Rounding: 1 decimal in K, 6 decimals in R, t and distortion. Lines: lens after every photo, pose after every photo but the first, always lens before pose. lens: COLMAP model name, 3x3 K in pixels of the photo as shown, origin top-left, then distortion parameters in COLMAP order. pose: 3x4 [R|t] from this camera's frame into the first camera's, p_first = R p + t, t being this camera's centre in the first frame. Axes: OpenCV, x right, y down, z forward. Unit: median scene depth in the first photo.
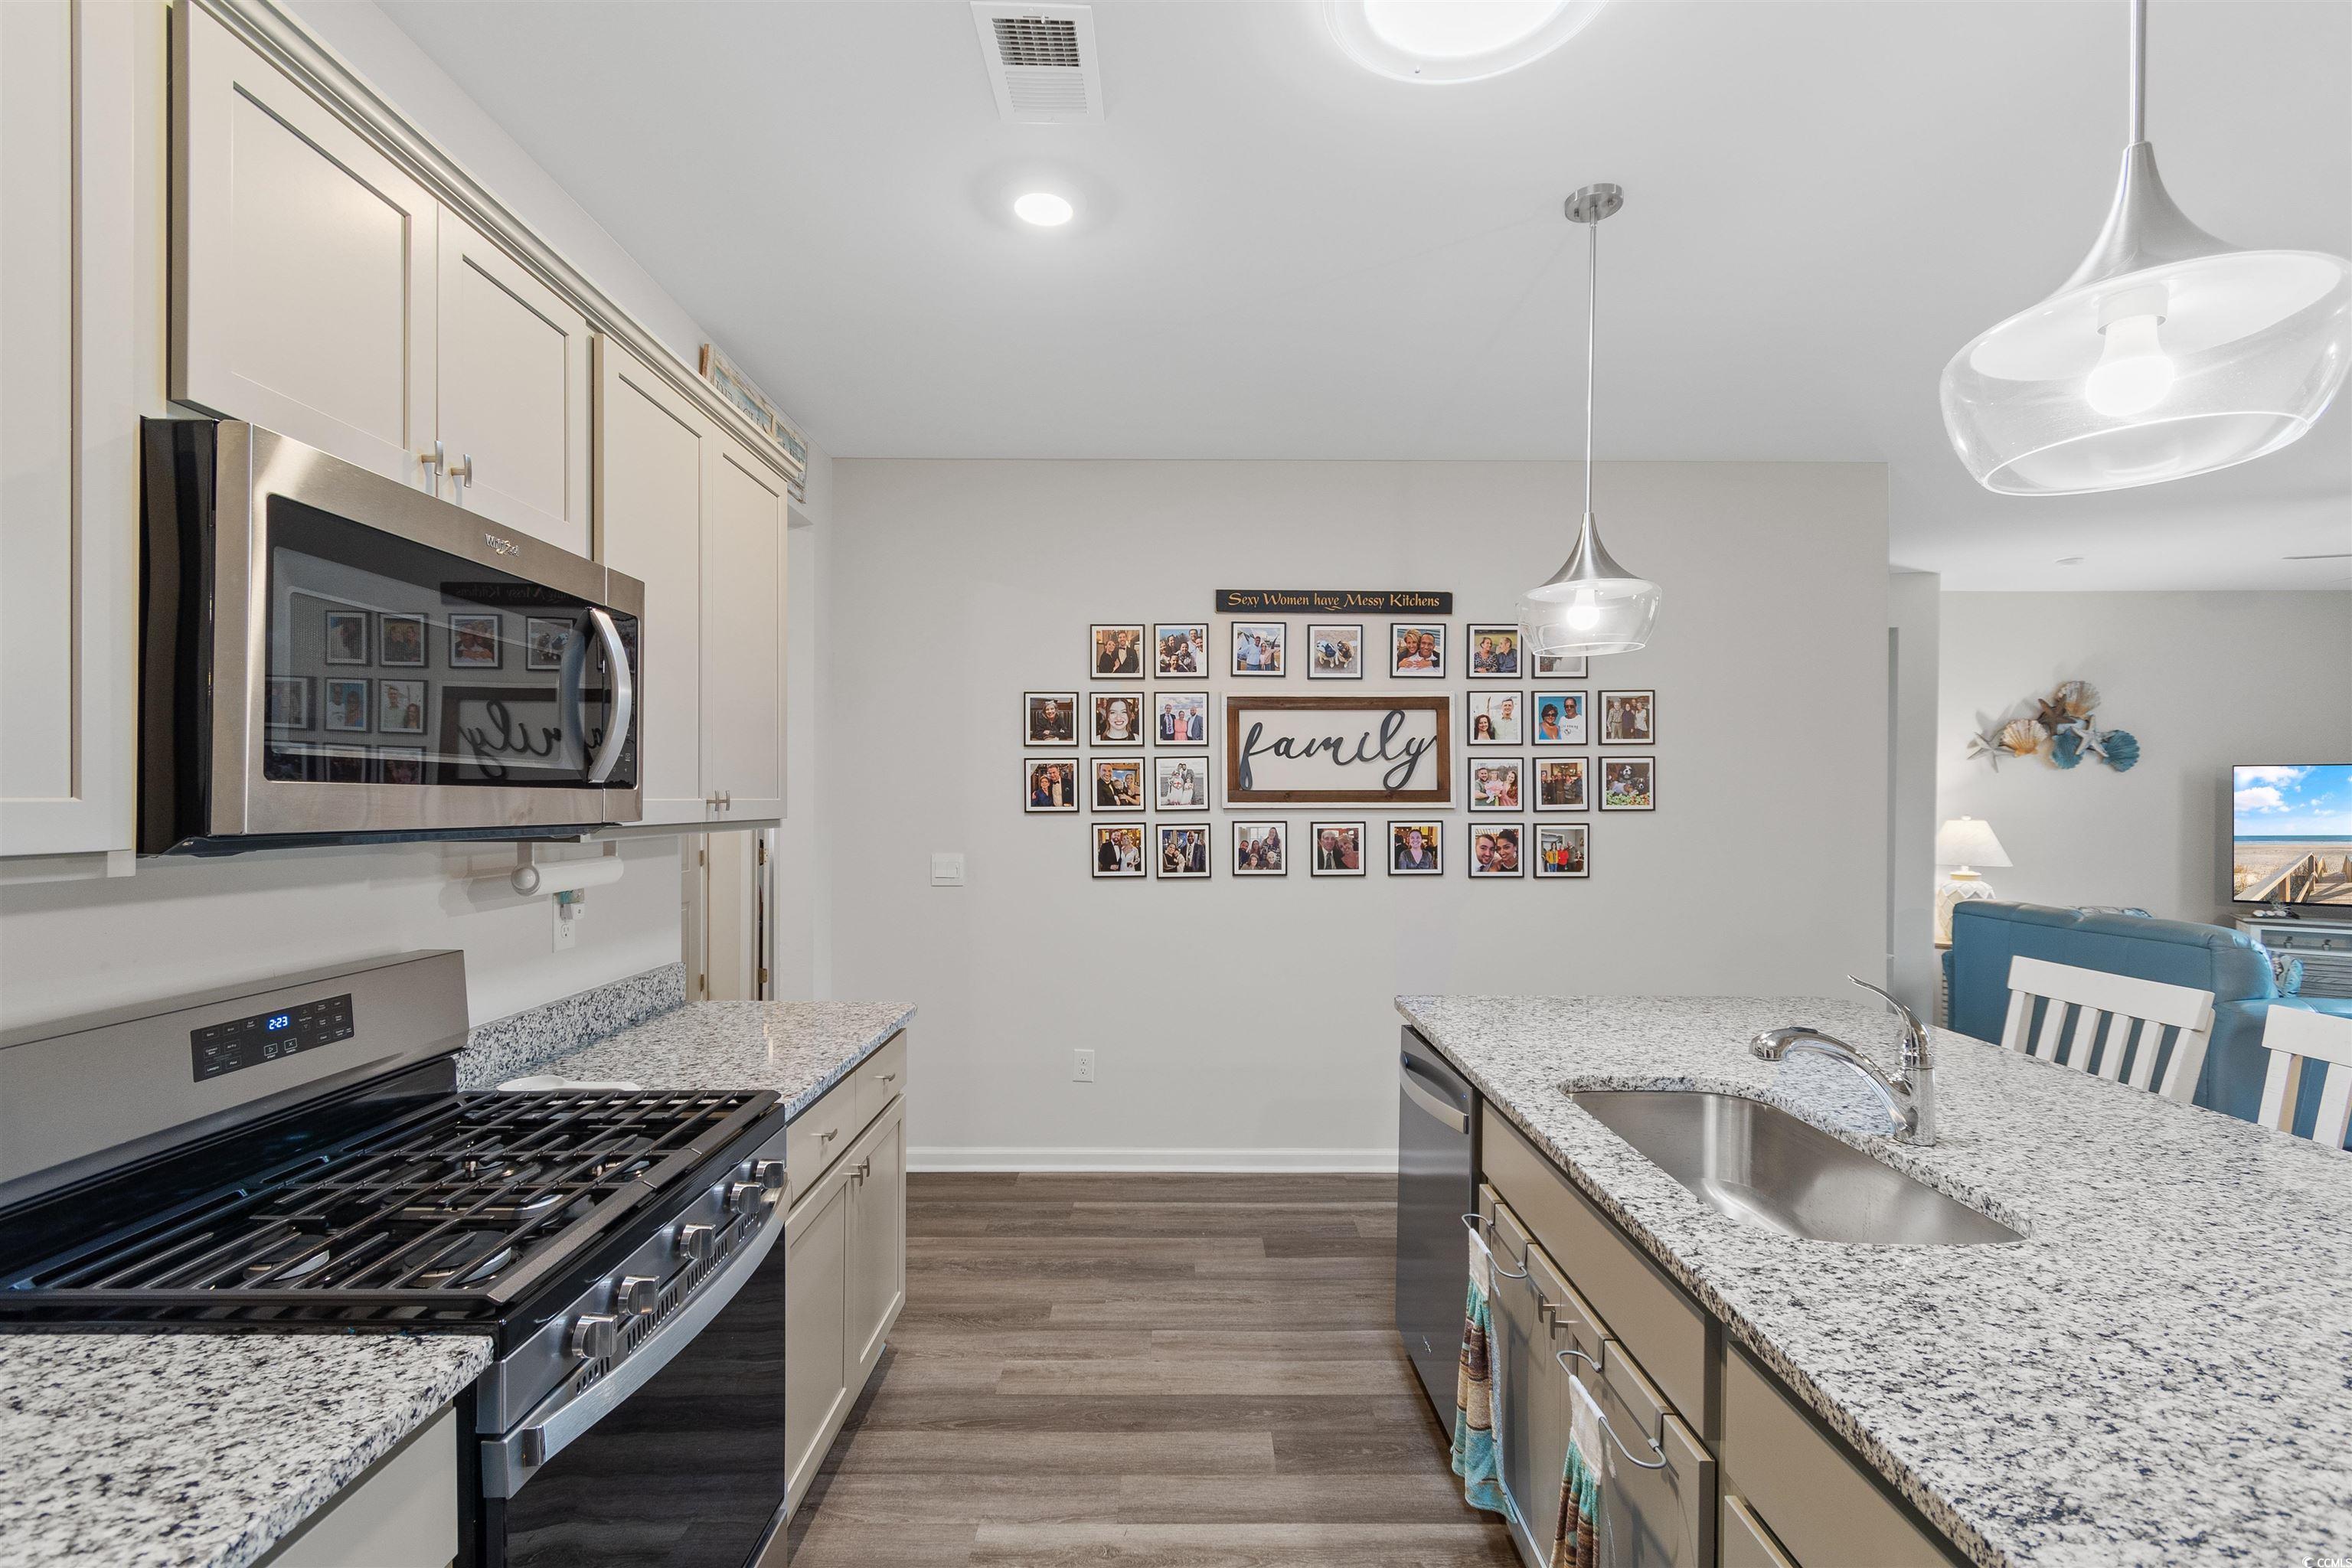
lens RADIAL K [[1042.2, 0, 1179.9], [0, 1042.2, 803.1], [0, 0, 1]] dist [0.002291, -0.000732]
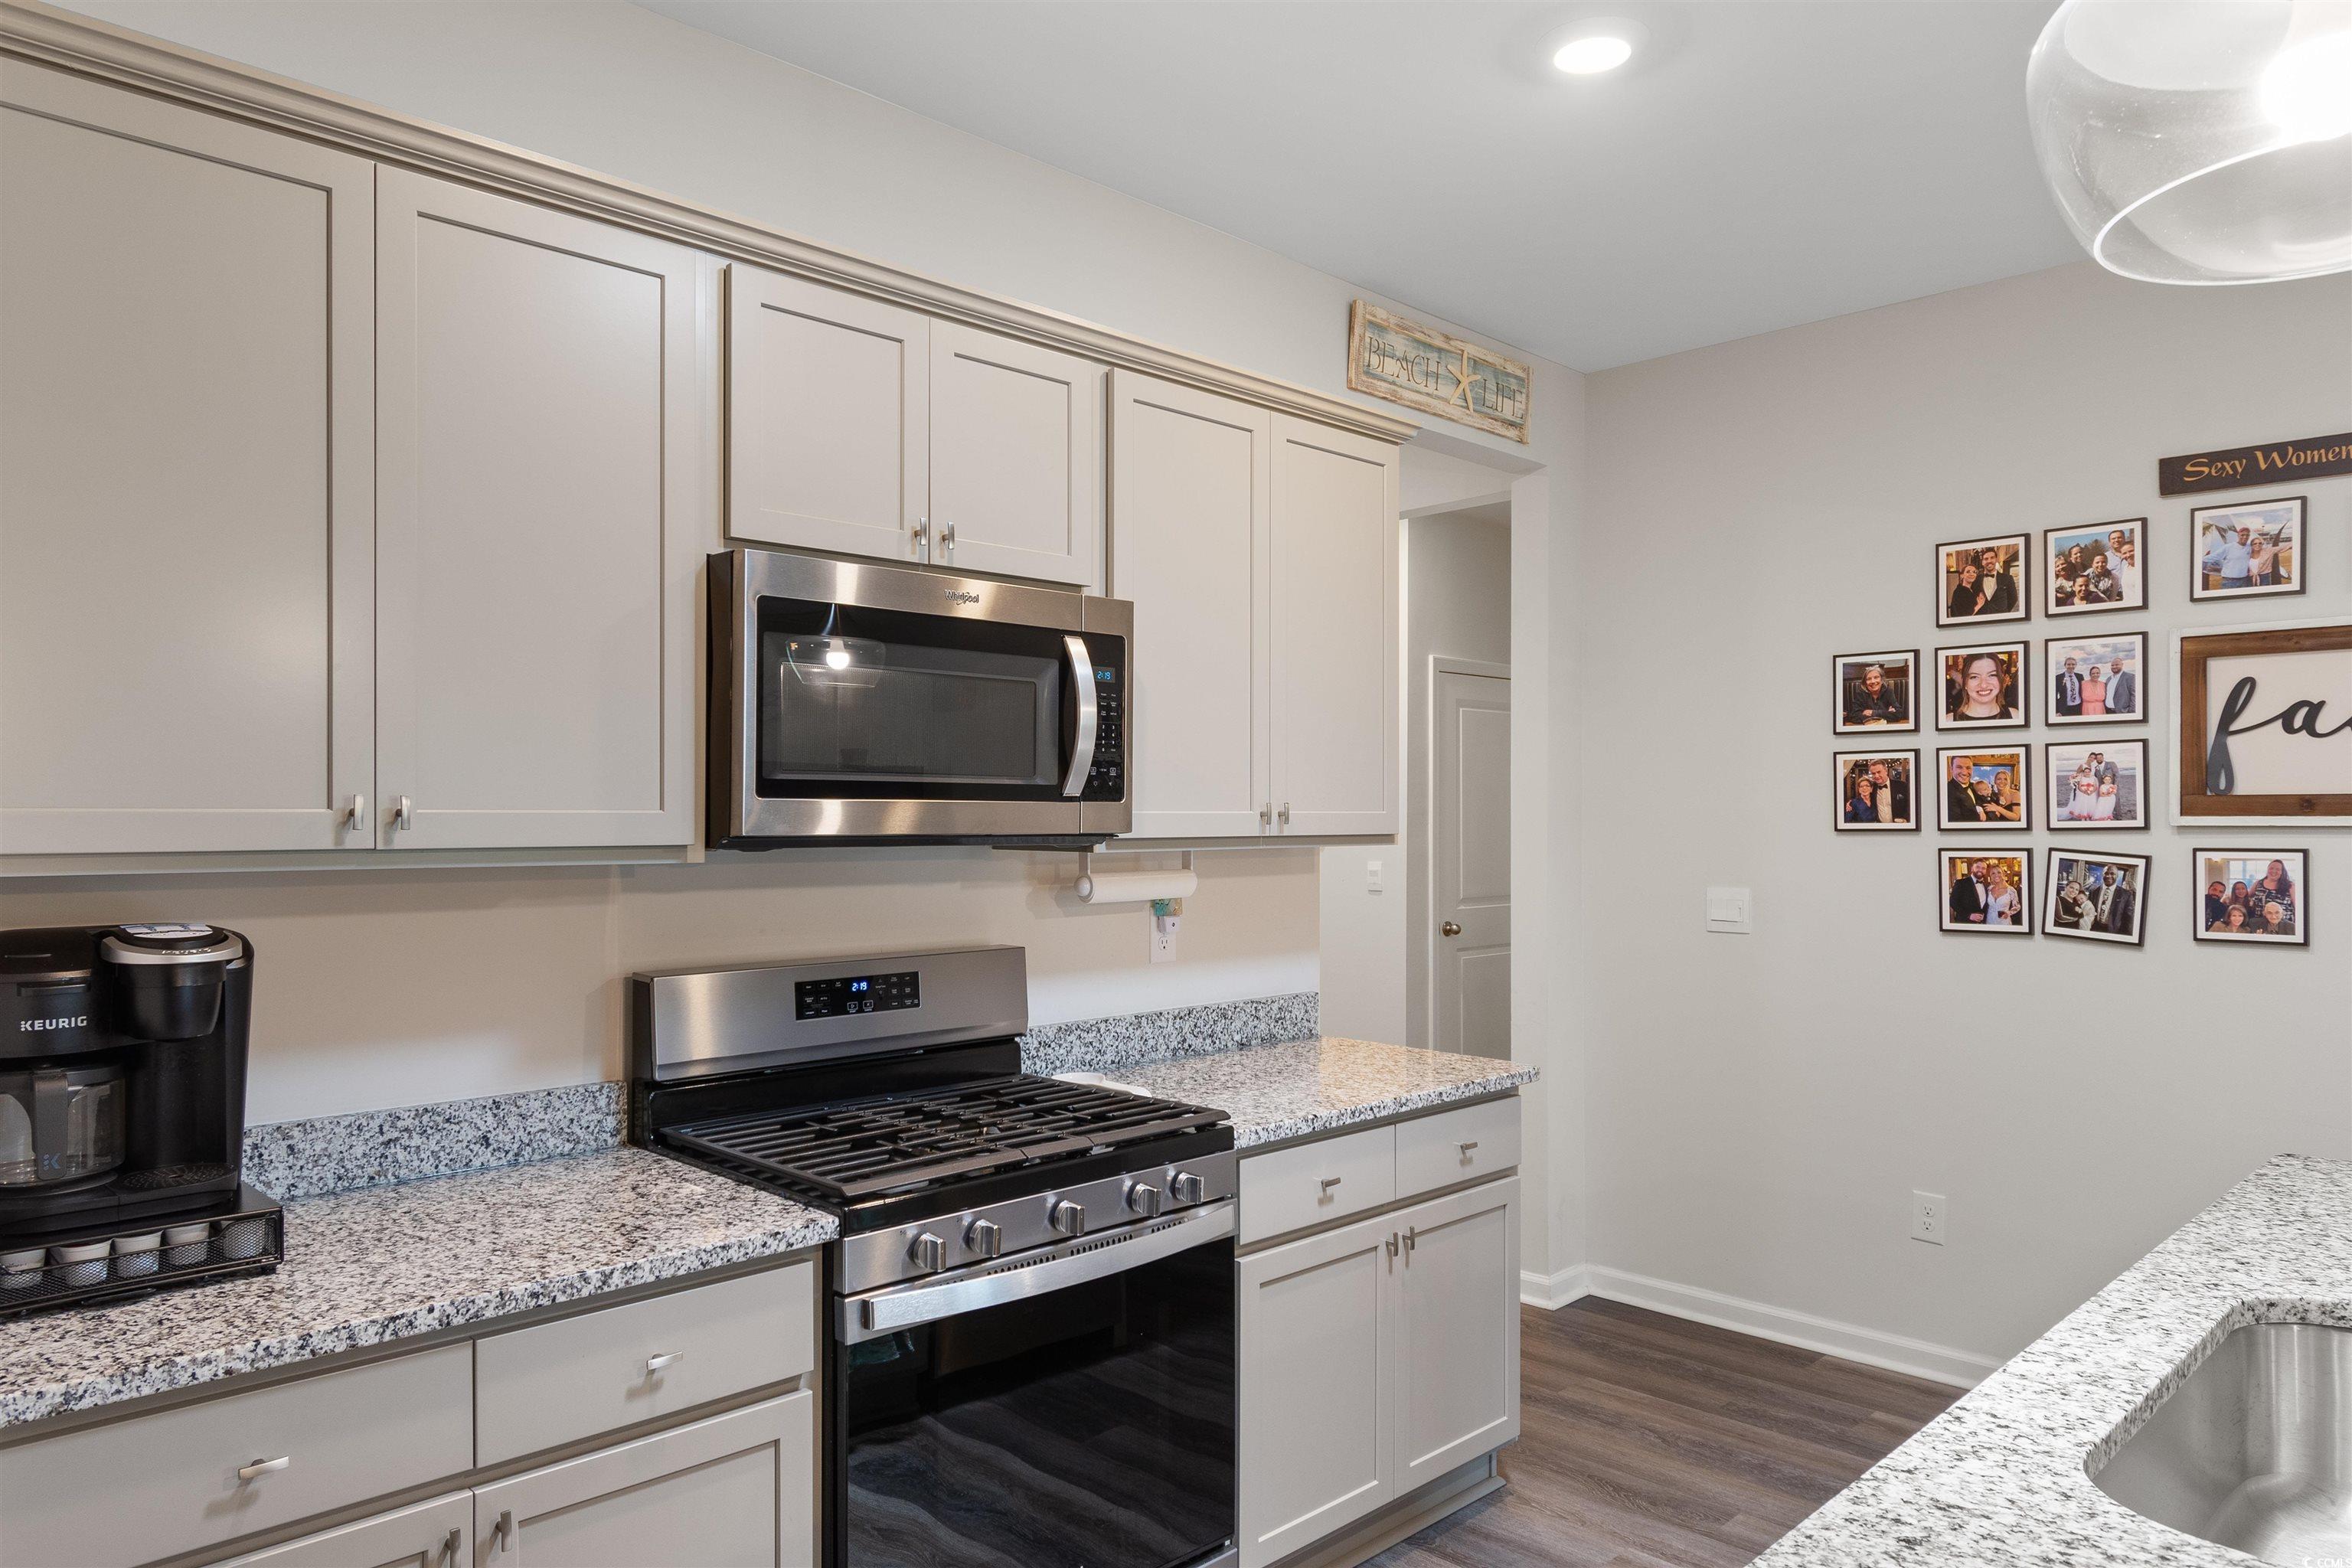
lens RADIAL K [[1521.5, 0, 1175.9], [0, 1521.5, 817.3], [0, 0, 1]] dist [0.008867, -0.005519]
pose [[0.700861, -0.000817, -0.713297, 0.262481], [-0.000862, 0.999998, -0.001992, 0.002284], [0.713297, 0.002011, 0.700859, -0.011747]]
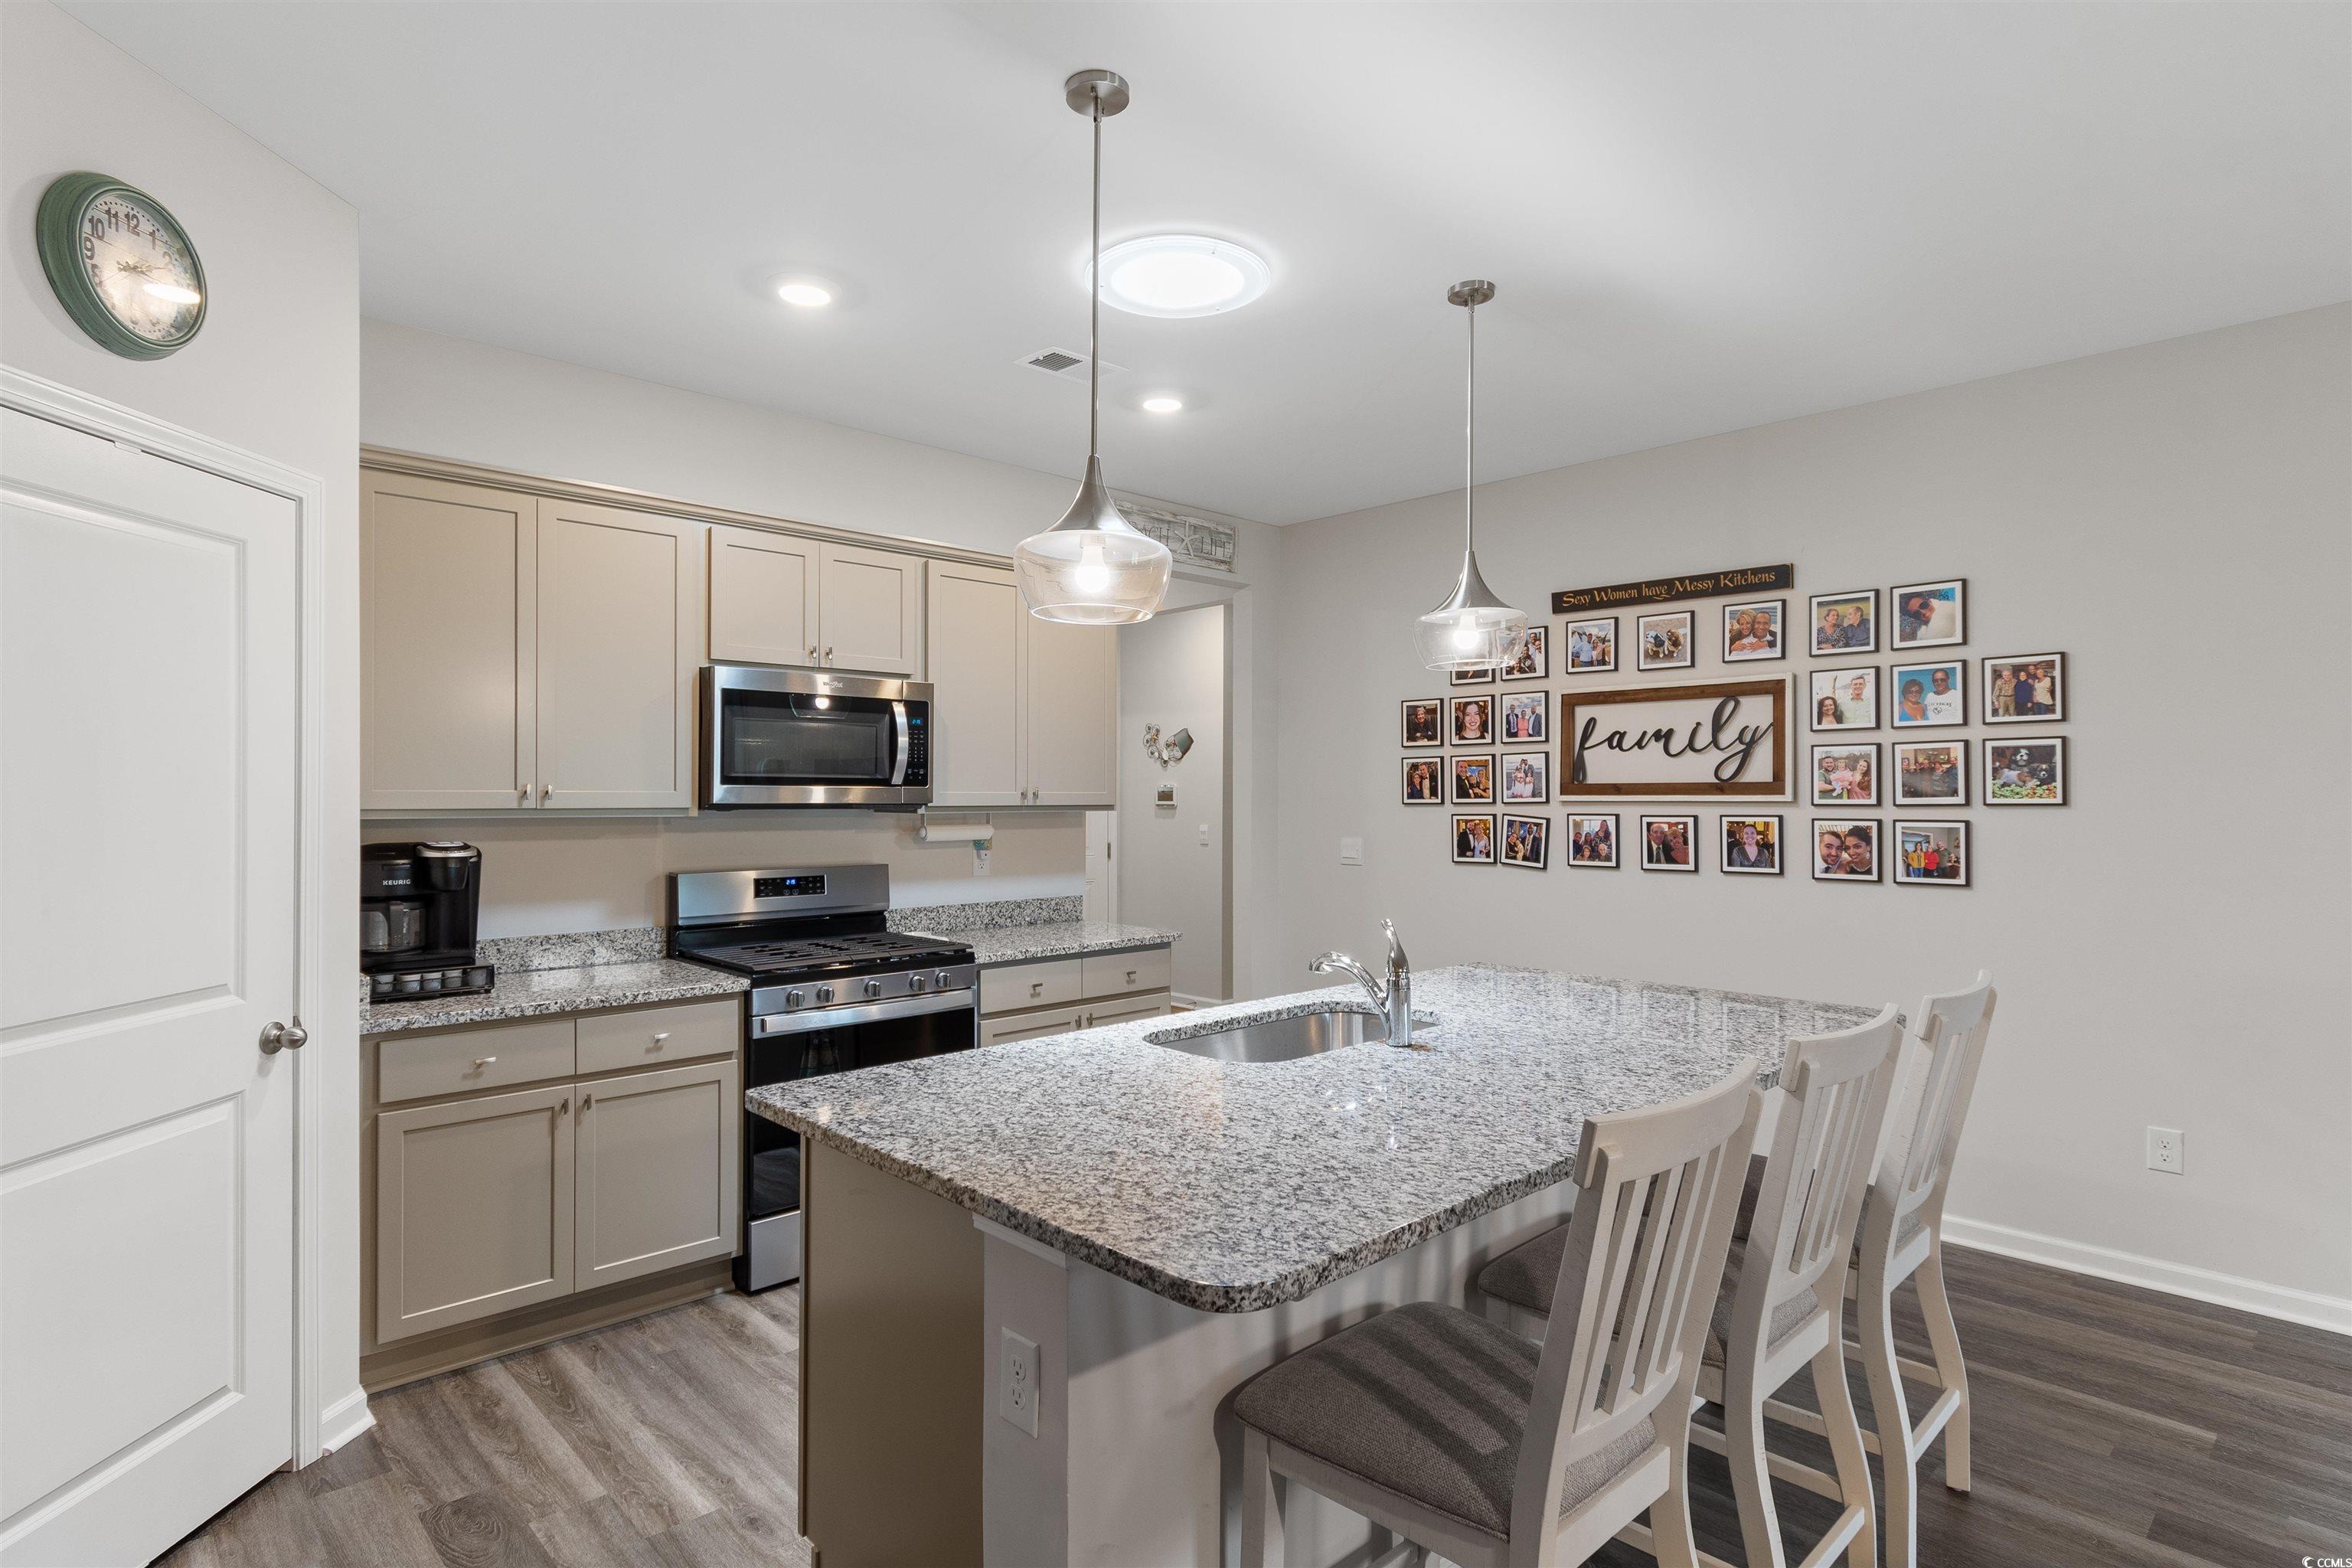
lens RADIAL K [[1201.0, 0, 1180.5], [0, 1201.0, 793.5], [0, 0, 1]] dist [0.006269, 0.000113]
pose [[0.689559, -0.001663, -0.724227, 0.653385], [-0.002451, 0.999986, -0.004630, 0.004002], [0.724225, 0.004968, 0.689546, -0.106520]]
